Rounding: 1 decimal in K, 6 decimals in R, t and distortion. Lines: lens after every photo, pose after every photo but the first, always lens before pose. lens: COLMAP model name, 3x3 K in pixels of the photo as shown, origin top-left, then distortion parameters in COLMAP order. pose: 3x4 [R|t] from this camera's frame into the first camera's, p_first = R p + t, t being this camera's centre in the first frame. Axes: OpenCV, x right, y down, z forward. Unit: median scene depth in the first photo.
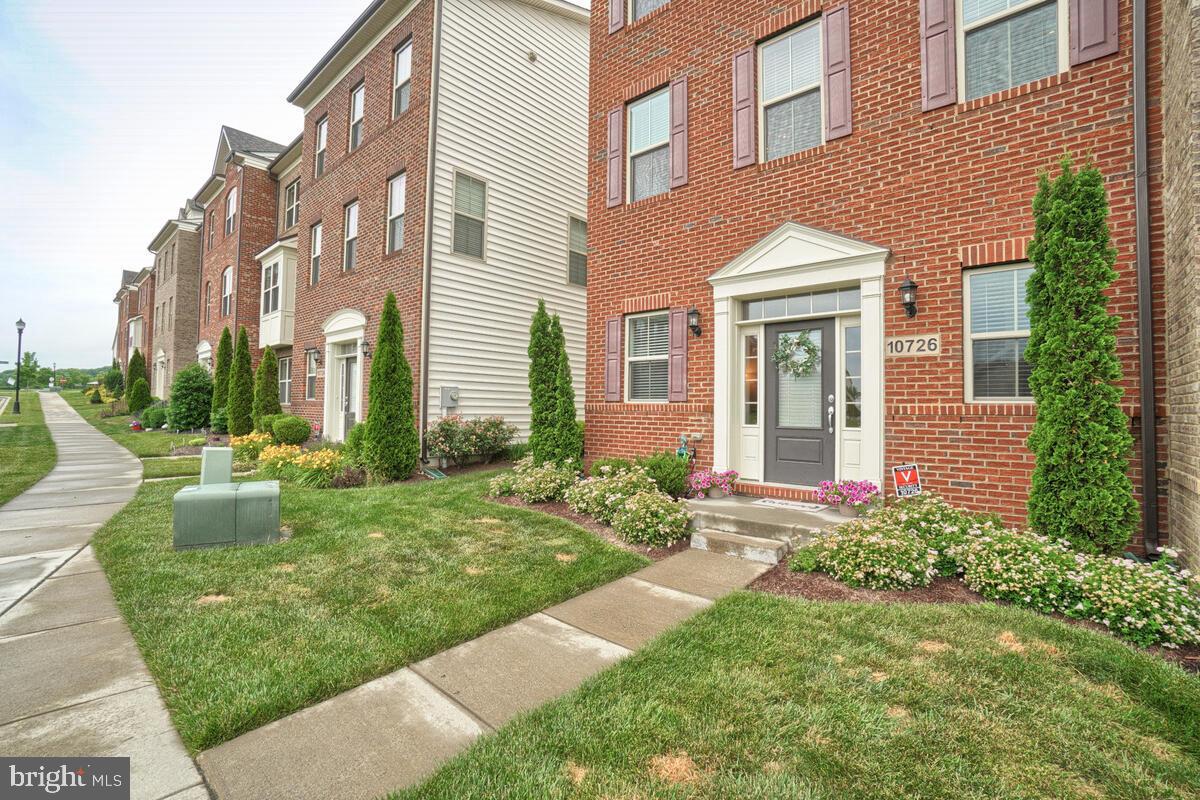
lens RADIAL K [[531.0, 0, 599.6], [0, 531.0, 394.1], [0, 0, 1]] dist [-0.061367, 0.021117]
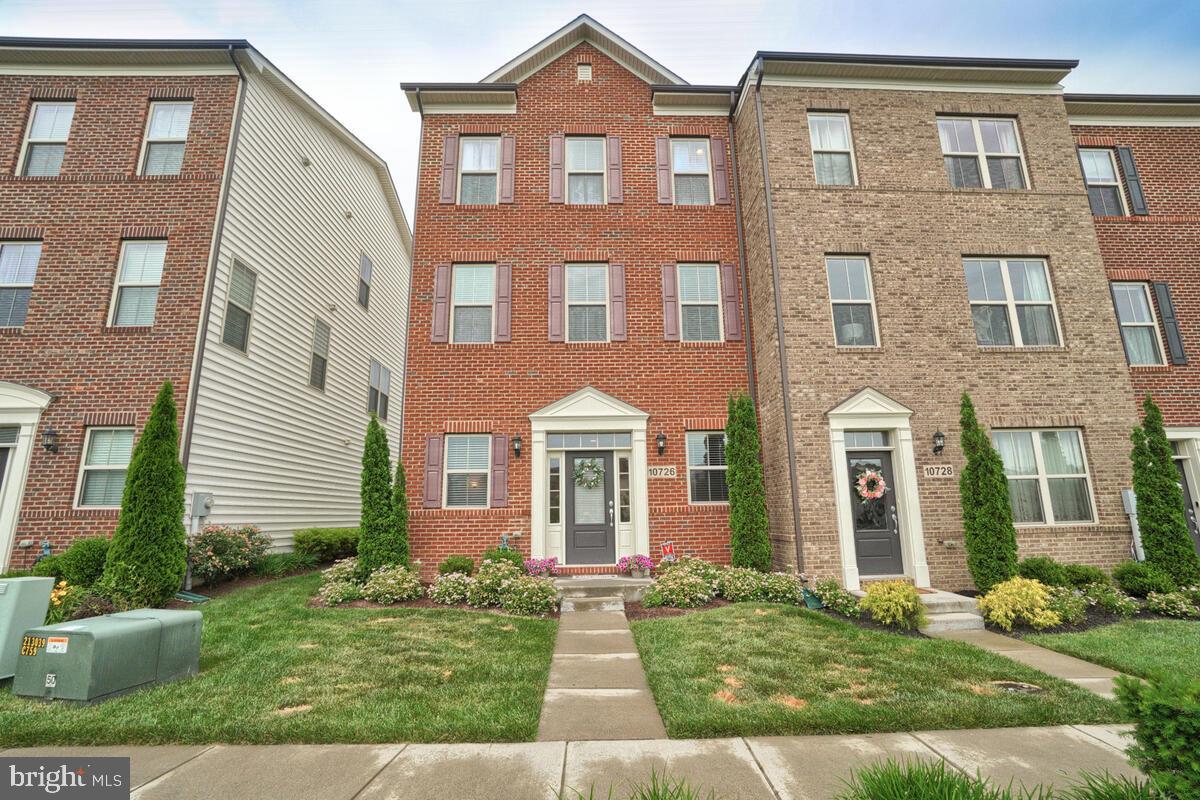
lens RADIAL K [[548.6, 0, 606.9], [0, 548.6, 398.5], [0, 0, 1]] dist [-0.045173, 0.000576]
pose [[0.724488, 0.115332, 0.679570, -0.635571], [0.006940, 0.984632, -0.174504, -0.013314], [-0.689252, 0.131143, 0.712554, -0.159517]]
